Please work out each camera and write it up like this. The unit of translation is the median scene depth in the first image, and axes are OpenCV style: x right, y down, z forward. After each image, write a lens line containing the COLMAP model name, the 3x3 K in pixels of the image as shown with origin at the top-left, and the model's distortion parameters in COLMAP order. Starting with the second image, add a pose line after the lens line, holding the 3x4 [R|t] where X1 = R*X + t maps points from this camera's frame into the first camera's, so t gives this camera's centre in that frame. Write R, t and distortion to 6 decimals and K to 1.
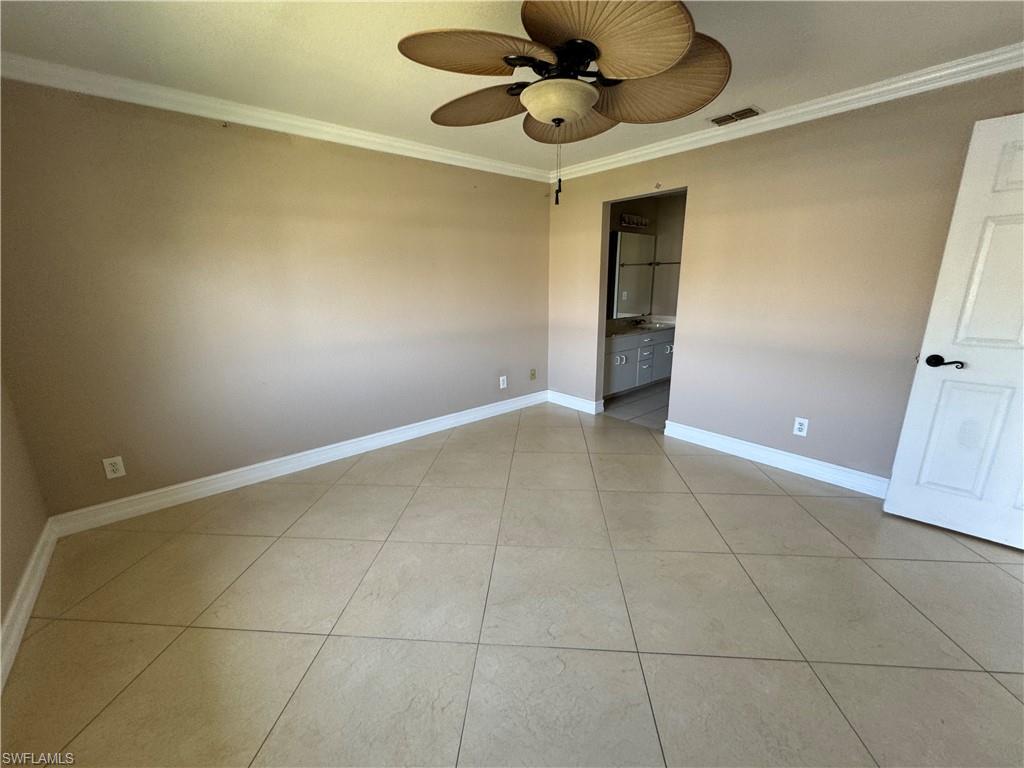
lens RADIAL K [[409.8, 0, 512.0], [0, 409.8, 384.0], [0, 0, 1]] dist [-0.001339, 0.000021]
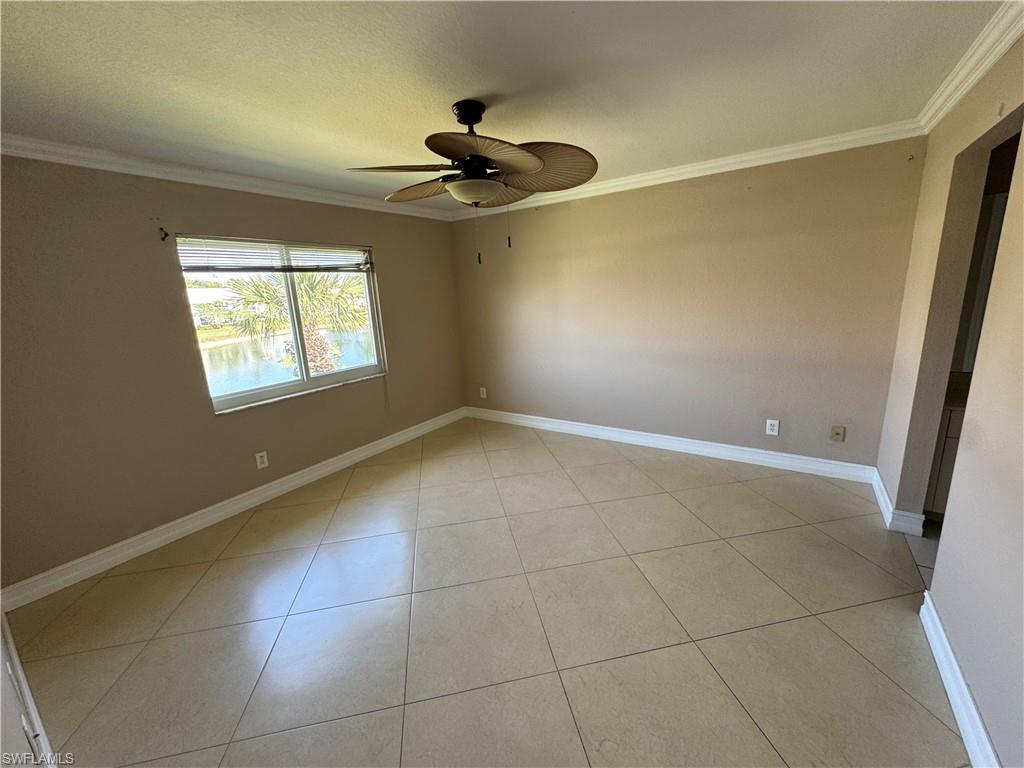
lens RADIAL K [[409.8, 0, 512.0], [0, 409.8, 384.0], [0, 0, 1]] dist [-0.001339, 0.000021]
pose [[0.262222, 0.211920, -0.941451, 0.650589], [-0.194704, 0.967144, 0.163473, -0.132990], [0.945161, 0.140438, 0.294868, 0.342197]]
